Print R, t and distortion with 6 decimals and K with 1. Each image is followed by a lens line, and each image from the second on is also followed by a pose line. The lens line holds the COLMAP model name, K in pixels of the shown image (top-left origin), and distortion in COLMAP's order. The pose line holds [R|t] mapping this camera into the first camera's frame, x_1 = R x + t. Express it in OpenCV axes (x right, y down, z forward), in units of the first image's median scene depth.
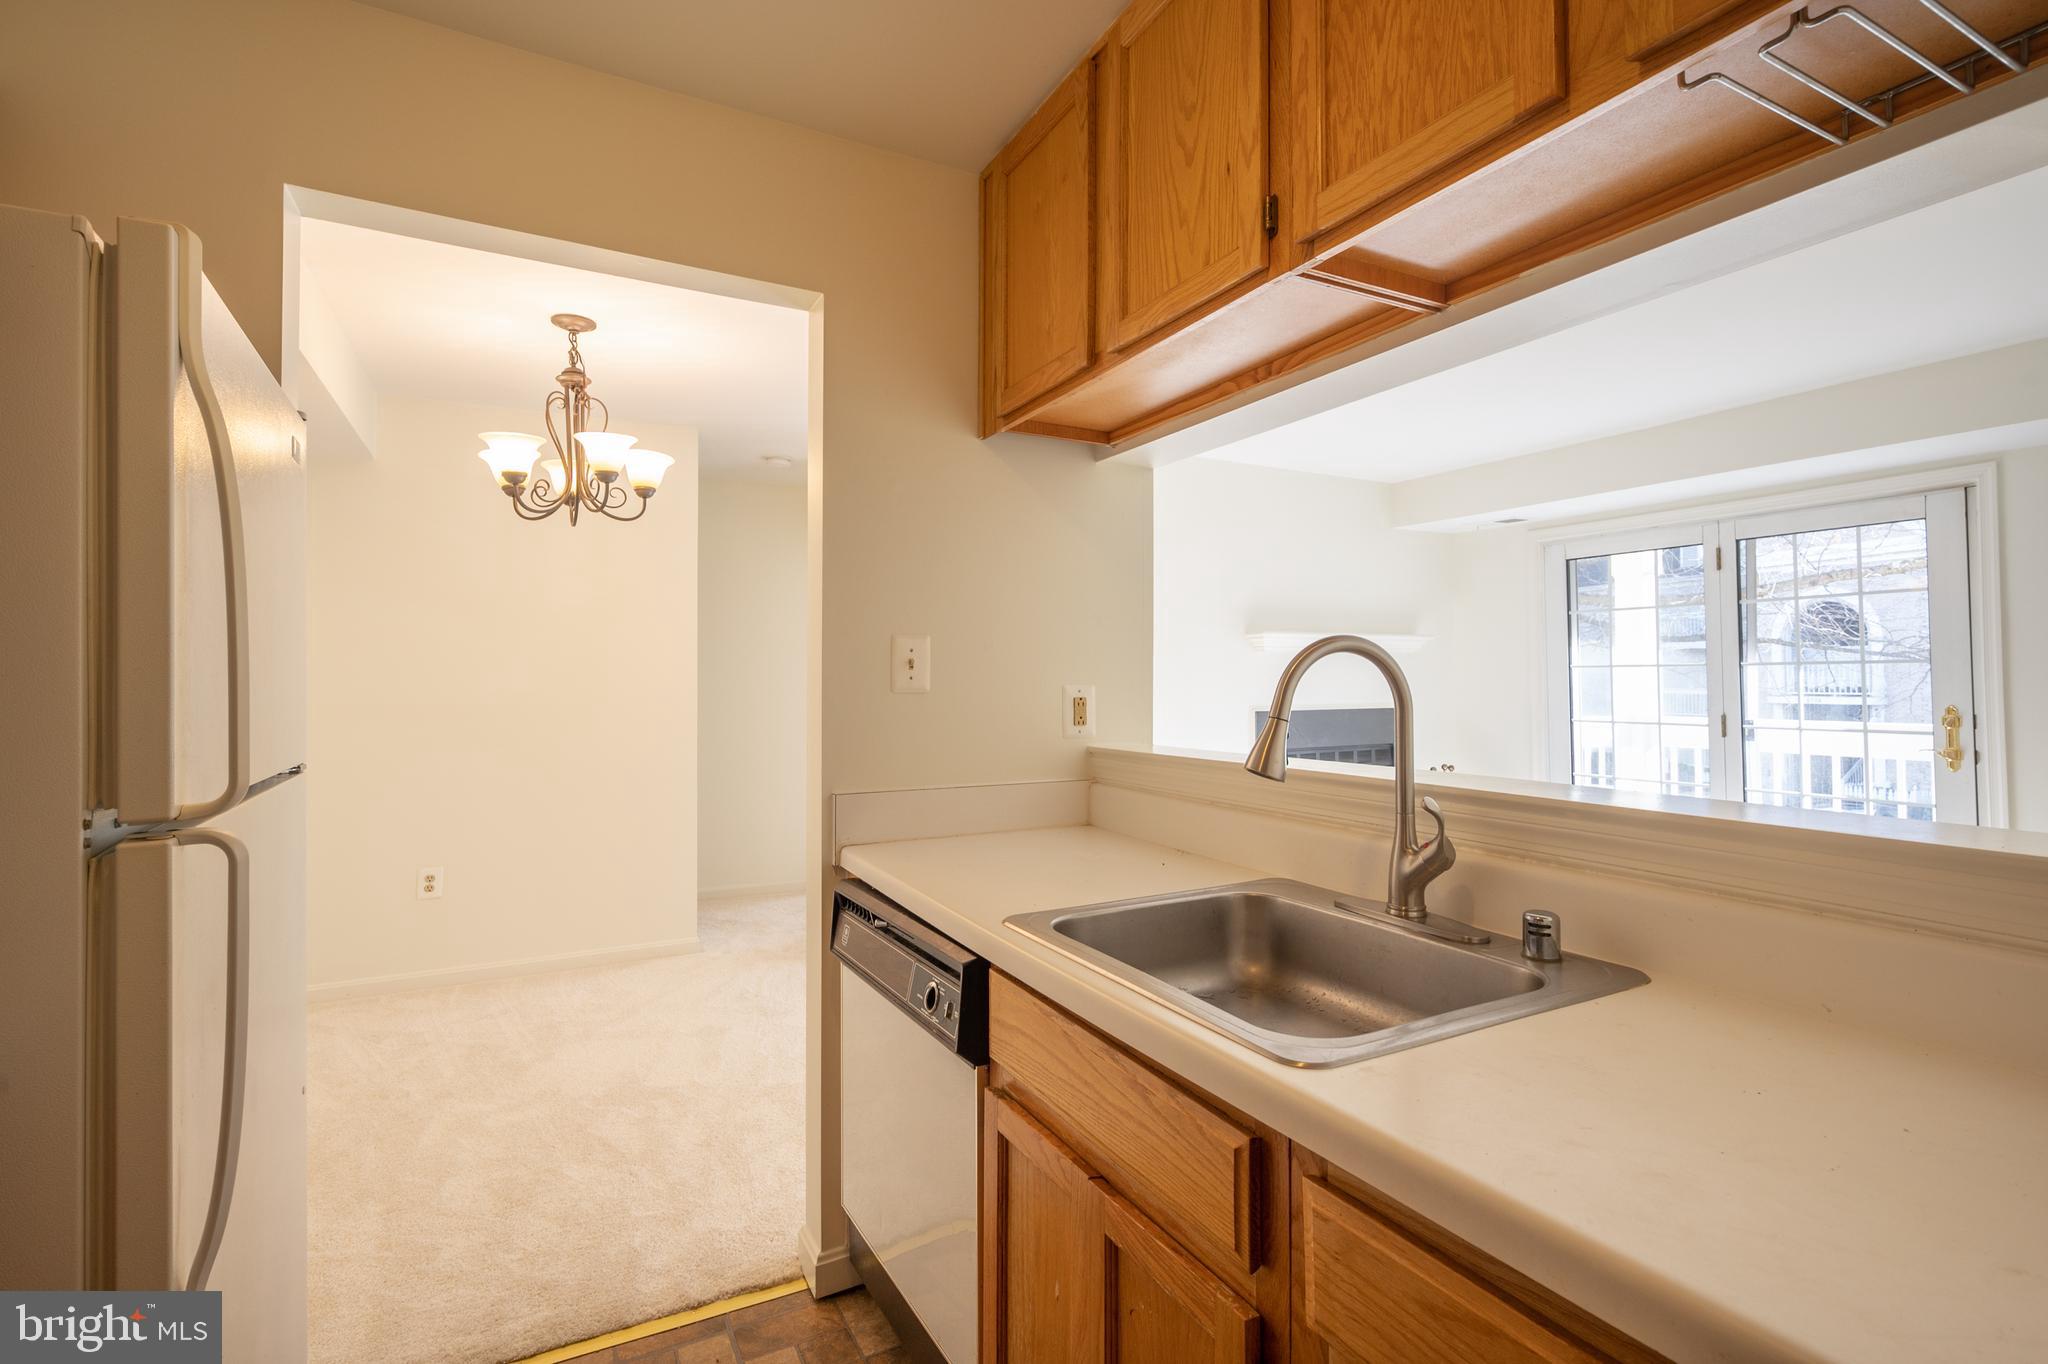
lens RADIAL K [[946.0, 0, 1024.0], [0, 946.0, 682.0], [0, 0, 1]] dist [-0.001193, -0.000317]
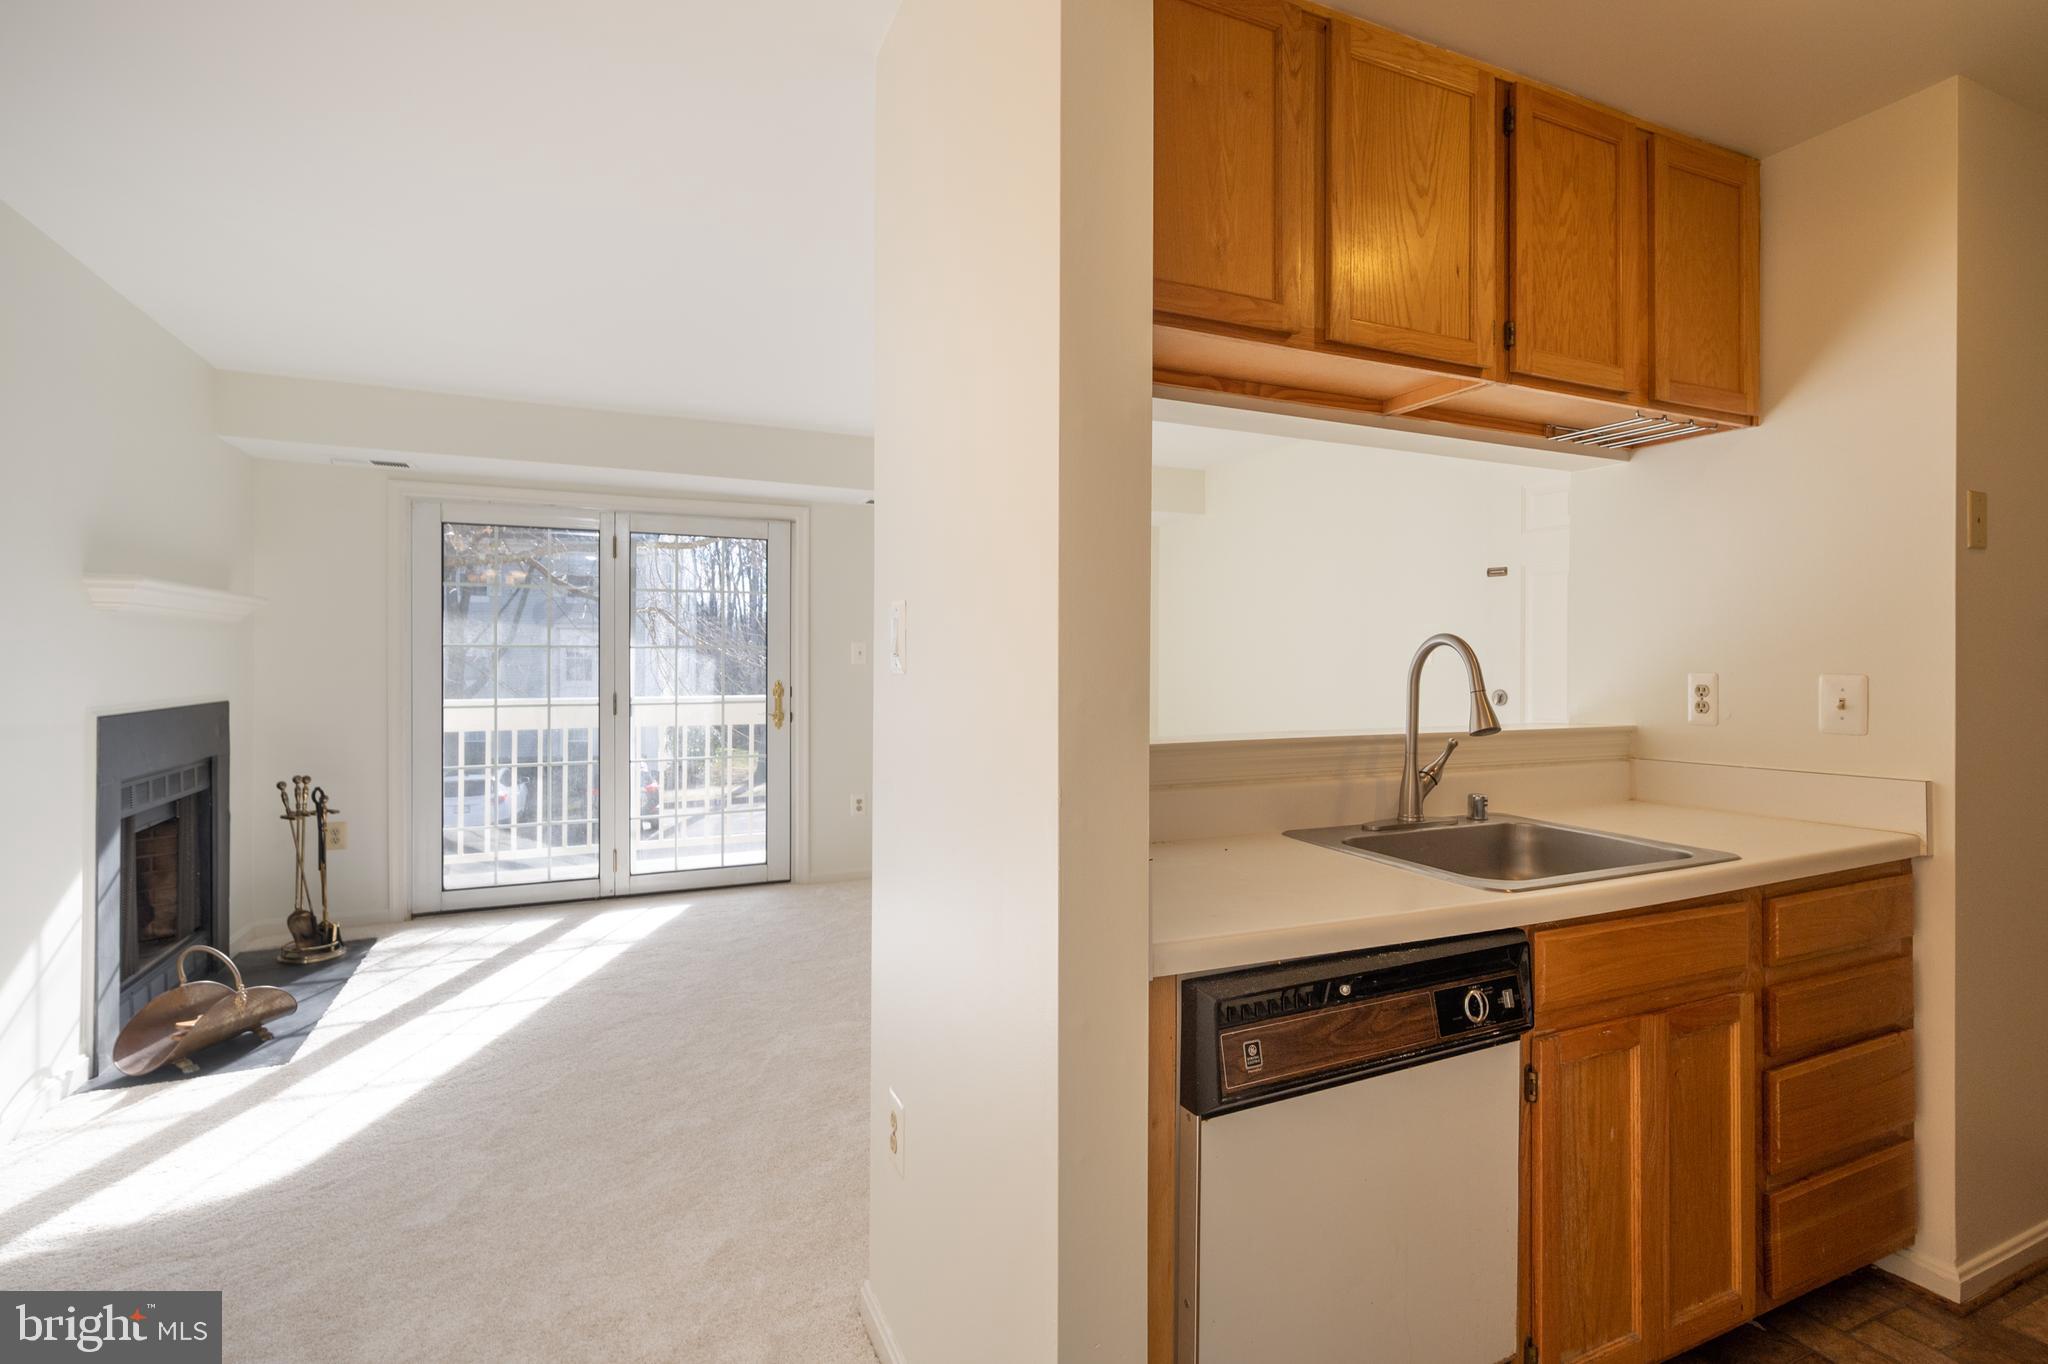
lens RADIAL K [[1001.1, 0, 1031.5], [0, 1001.1, 662.4], [0, 0, 1]] dist [-0.000193, 0.000035]
pose [[0.042395, 0.001493, 0.999100, -0.450727], [-0.003840, 0.999992, -0.001332, -0.000779], [-0.999094, -0.003781, 0.042401, 0.581890]]
